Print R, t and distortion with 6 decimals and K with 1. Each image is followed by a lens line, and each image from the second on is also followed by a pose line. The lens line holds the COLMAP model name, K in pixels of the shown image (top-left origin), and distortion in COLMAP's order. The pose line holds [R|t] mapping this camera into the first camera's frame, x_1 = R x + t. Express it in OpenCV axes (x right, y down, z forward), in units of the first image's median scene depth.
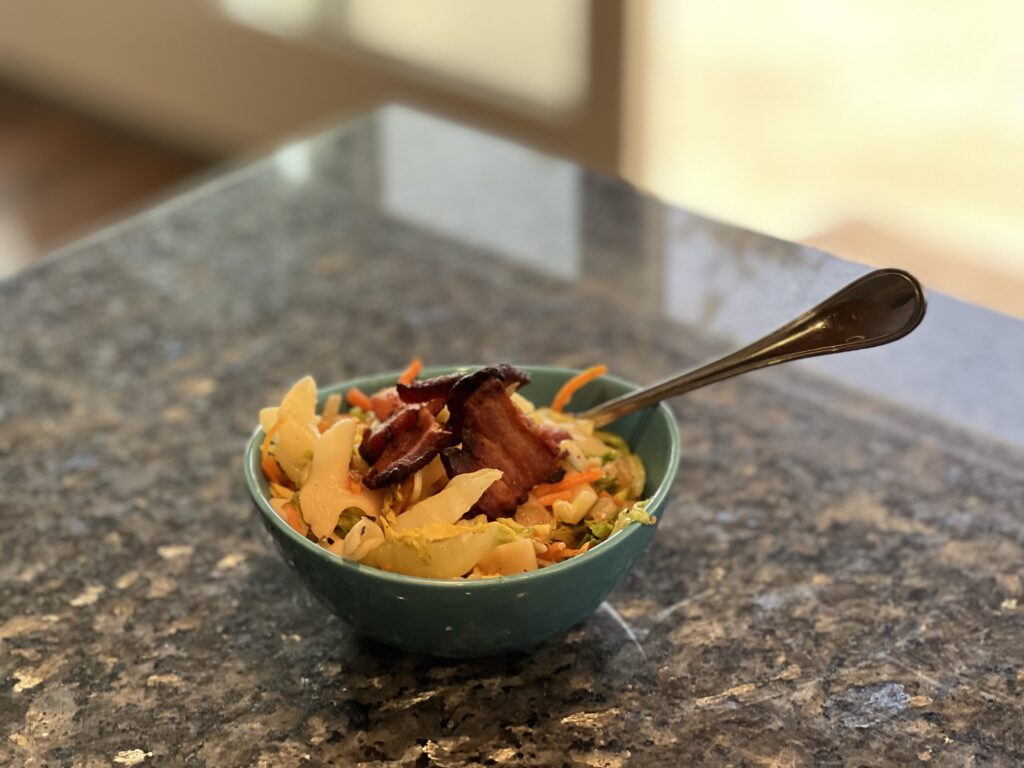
lens RADIAL K [[2249.8, 0, 512.0], [0, 2249.8, 384.0], [0, 0, 1]] dist [-0.020934, 3.371652]
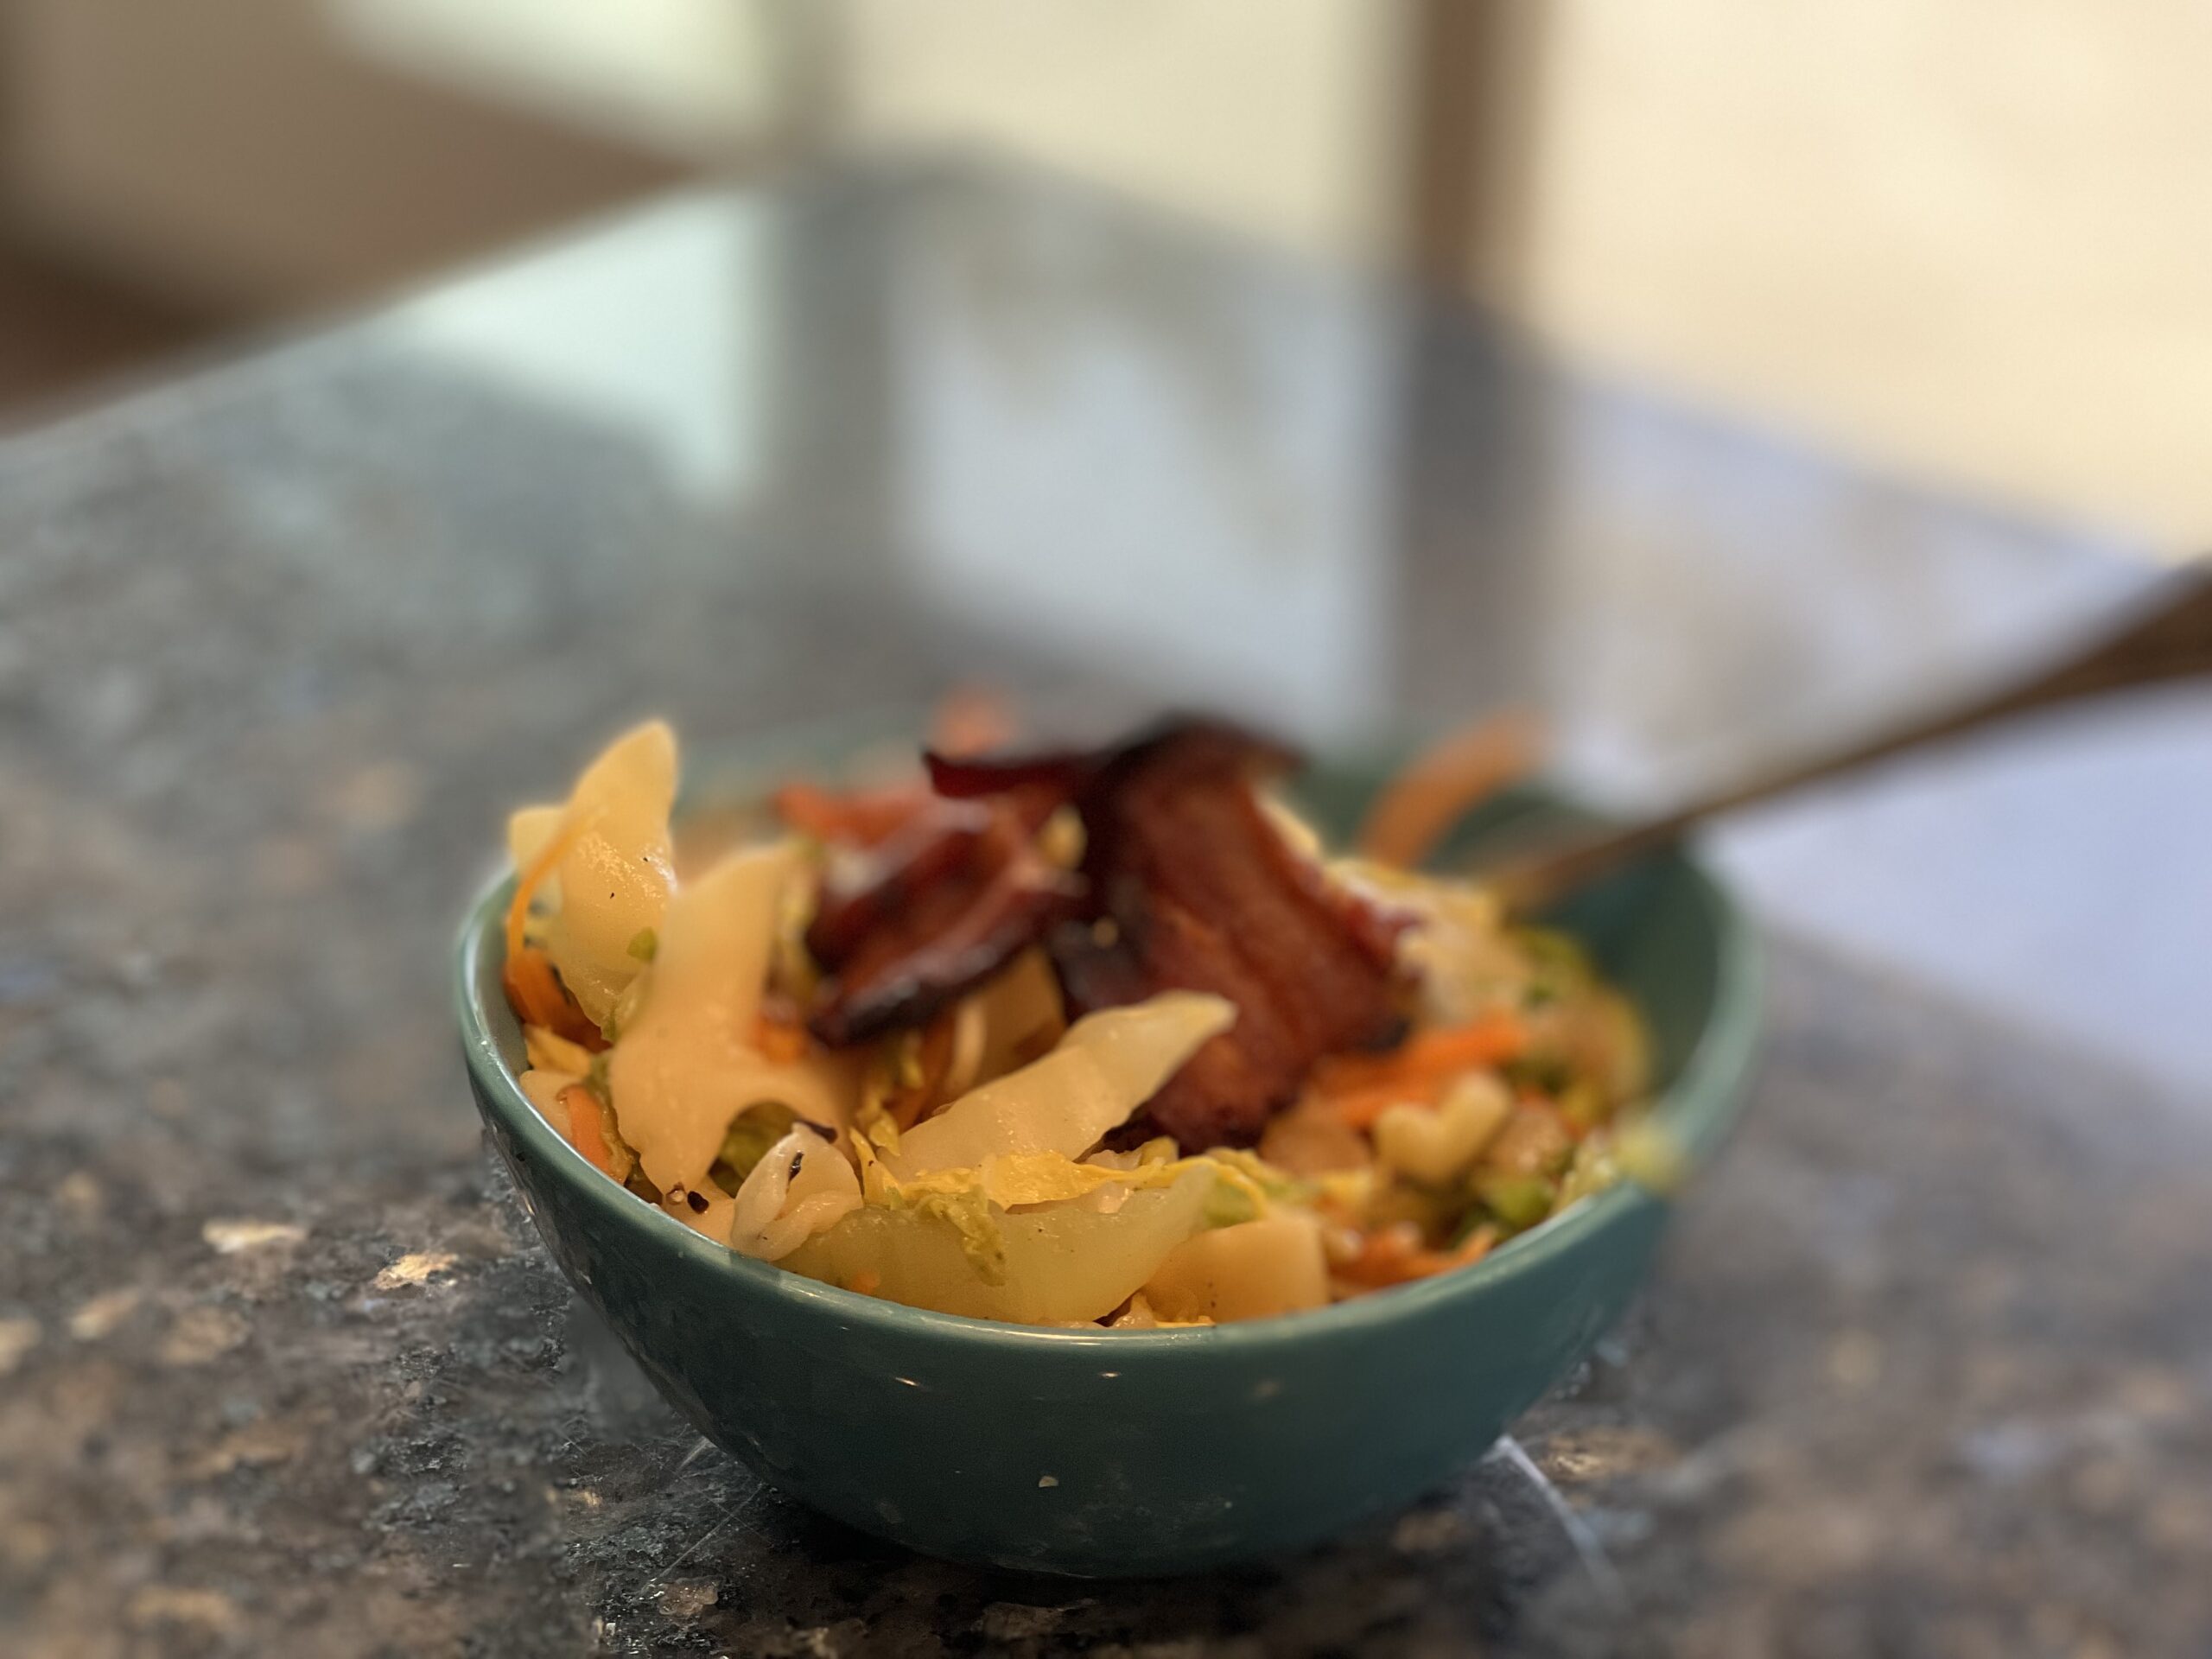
lens RADIAL K [[5005.5, 0, 1106.0], [0, 5005.5, 829.5], [0, 0, 1]] dist [0.005210, 0.940926]
pose [[0.999144, 0.037552, -0.017335, -0.010163], [-0.038174, 0.998583, -0.037077, 0.038843], [0.015918, 0.037707, 0.999162, 0.259619]]
